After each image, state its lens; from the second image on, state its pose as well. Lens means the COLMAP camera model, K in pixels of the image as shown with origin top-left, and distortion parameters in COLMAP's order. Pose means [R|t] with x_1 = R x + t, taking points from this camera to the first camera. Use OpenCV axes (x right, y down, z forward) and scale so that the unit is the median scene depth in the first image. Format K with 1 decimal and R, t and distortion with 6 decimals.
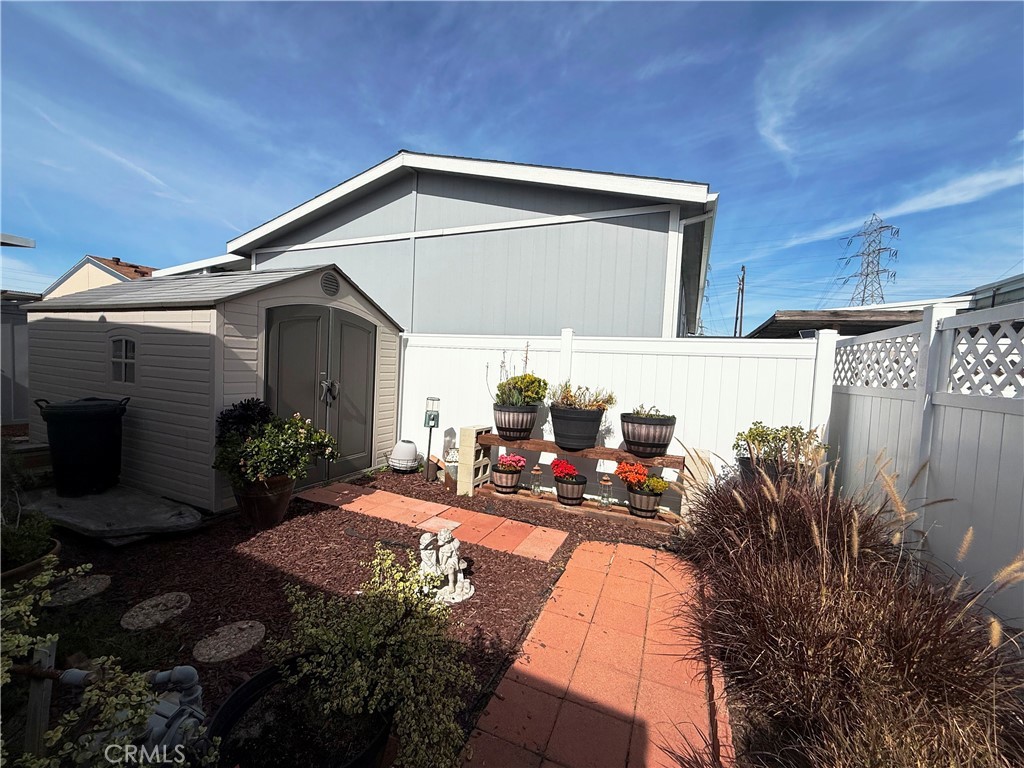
lens RADIAL K [[411.9, 0, 505.4], [0, 411.9, 383.2], [0, 0, 1]] dist [-0.000139, 0.000397]
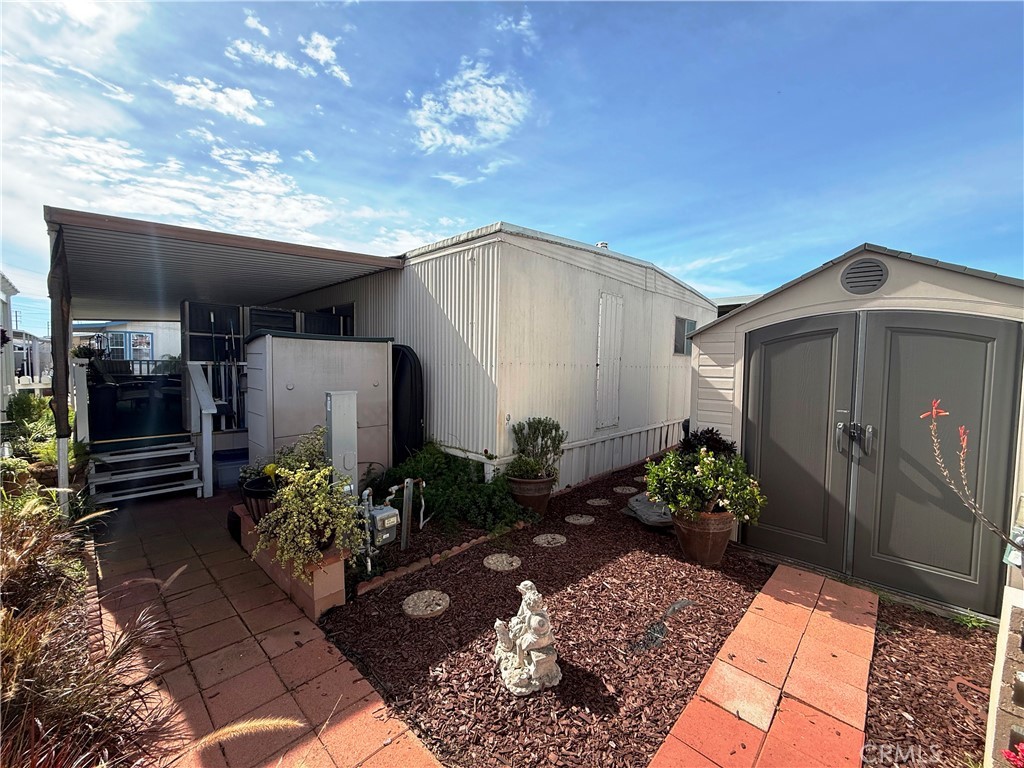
lens RADIAL K [[411.9, 0, 513.2], [0, 411.9, 385.2], [0, 0, 1]] dist [-0.000139, 0.000397]
pose [[-0.350087, -0.011843, -0.936642, 0.392777], [-0.076076, 0.996976, 0.015829, -0.037798], [0.933623, 0.076798, -0.349930, 0.756388]]
